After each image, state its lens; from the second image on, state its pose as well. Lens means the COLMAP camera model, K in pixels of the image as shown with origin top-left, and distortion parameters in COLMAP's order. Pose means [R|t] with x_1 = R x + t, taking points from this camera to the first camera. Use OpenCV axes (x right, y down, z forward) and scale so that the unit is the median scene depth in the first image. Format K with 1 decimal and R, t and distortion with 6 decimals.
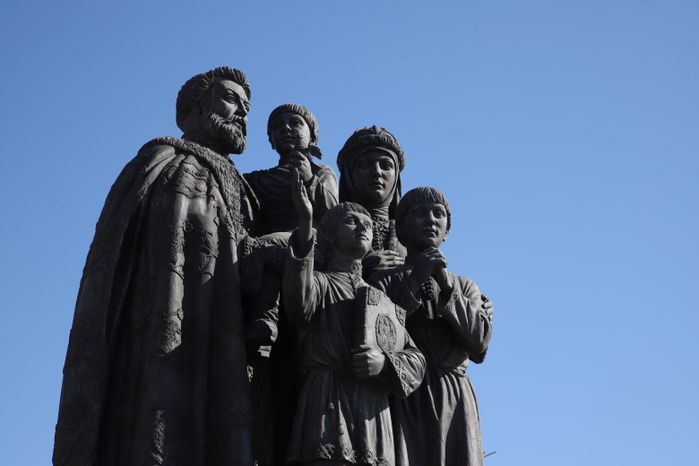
lens RADIAL K [[1317.6, 0, 349.5], [0, 1317.6, 233.0], [0, 0, 1]] dist [0.280645, 0.116351]
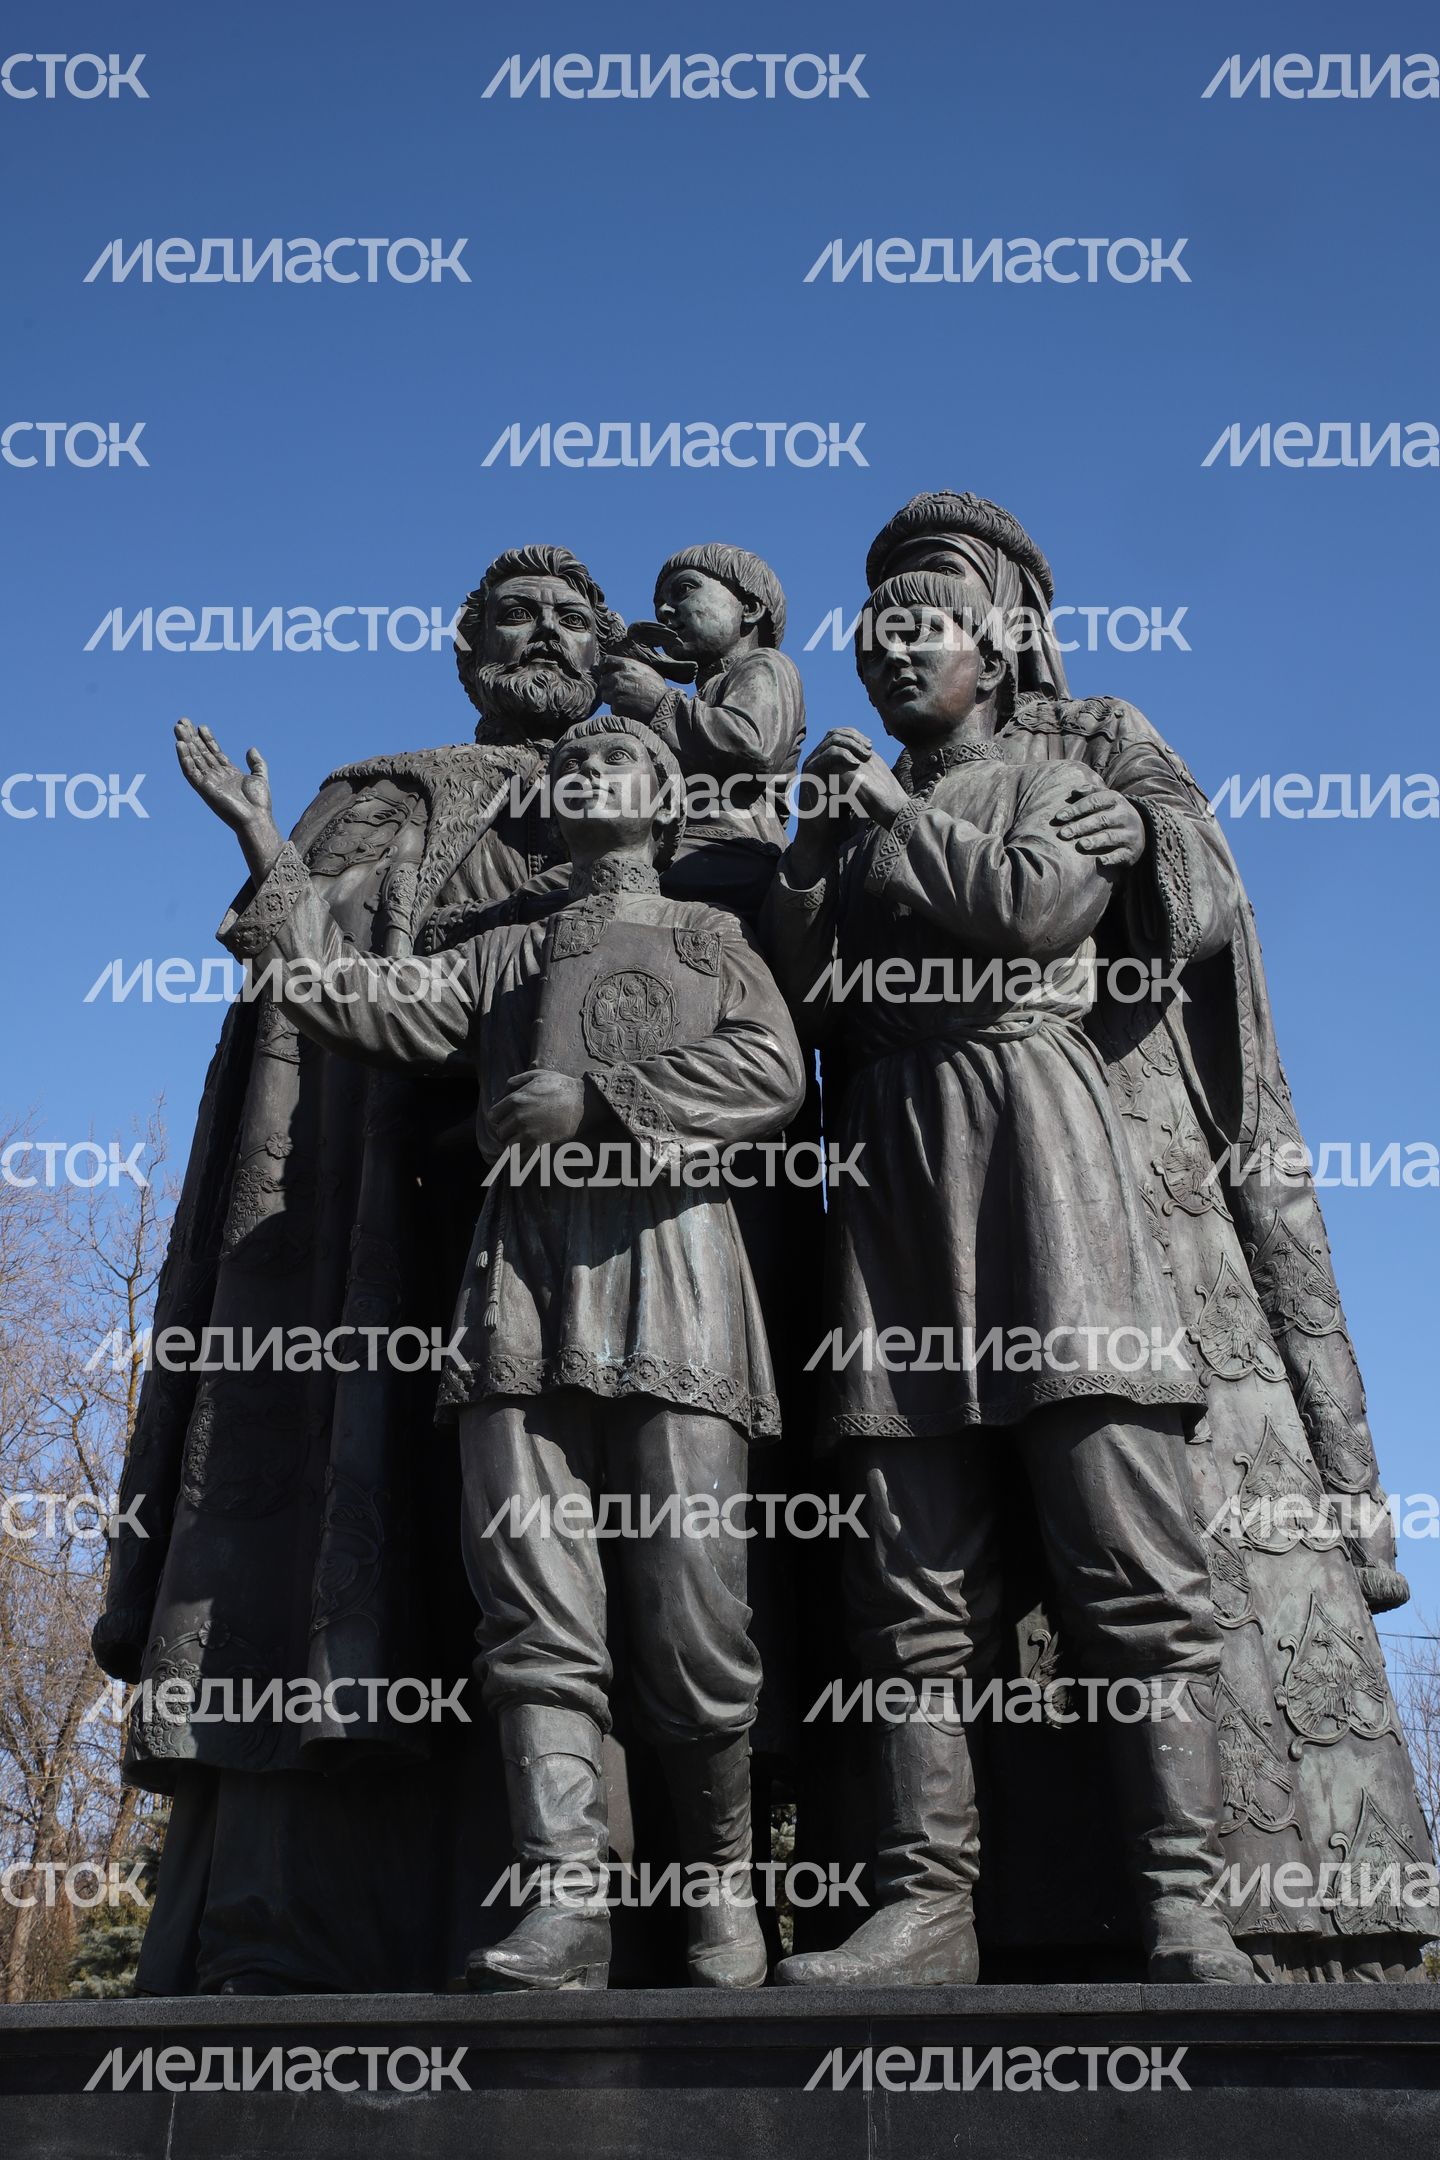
lens RADIAL K [[2108.4, 0, 720.0], [0, 2108.4, 1080.0], [0, 0, 1]] dist [-0.009095, -0.003189]
pose [[0.684069, -0.332209, -0.649375, 0.390643], [0.343549, 0.932076, -0.114930, 0.158040], [0.643447, -0.144472, 0.751734, 0.549986]]
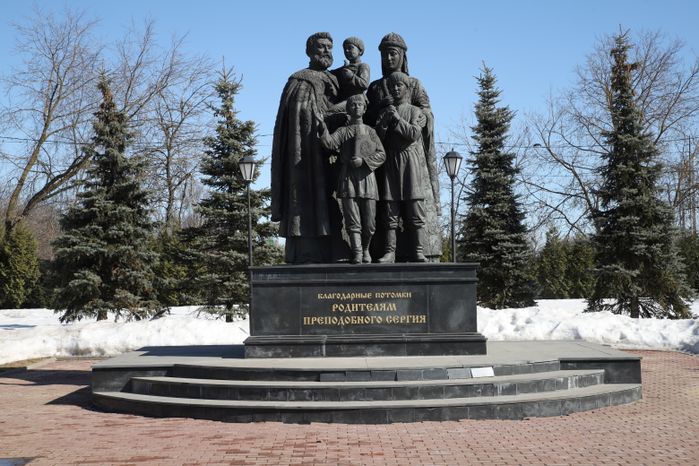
lens RADIAL K [[963.7, 0, 349.5], [0, 963.7, 233.0], [0, 0, 1]] dist [0.077646, -0.000979]
pose [[0.886271, -0.041208, -0.461331, 0.889548], [0.234310, 0.899070, 0.369828, -0.503108], [0.399529, -0.435862, 0.806474, -0.712974]]
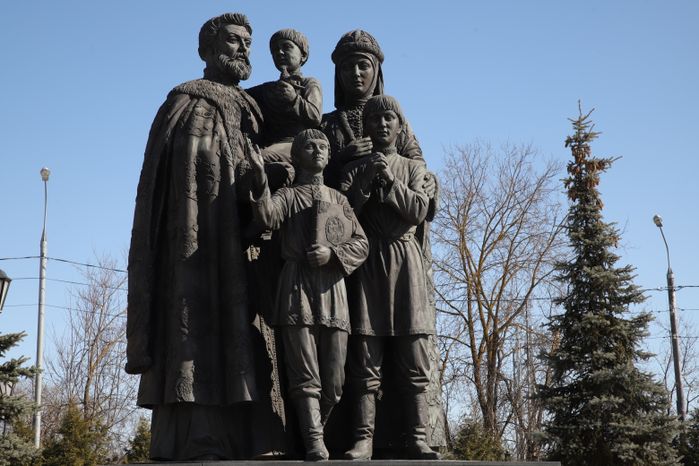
lens RADIAL K [[1317.6, 0, 349.5], [0, 1317.6, 233.0], [0, 0, 1]] dist [0.280645, 0.116351]
pose [[0.973681, -0.060884, -0.219632, 0.339461], [0.121753, 0.953584, 0.275417, -0.298153], [0.192669, -0.294909, 0.935899, -0.324314]]
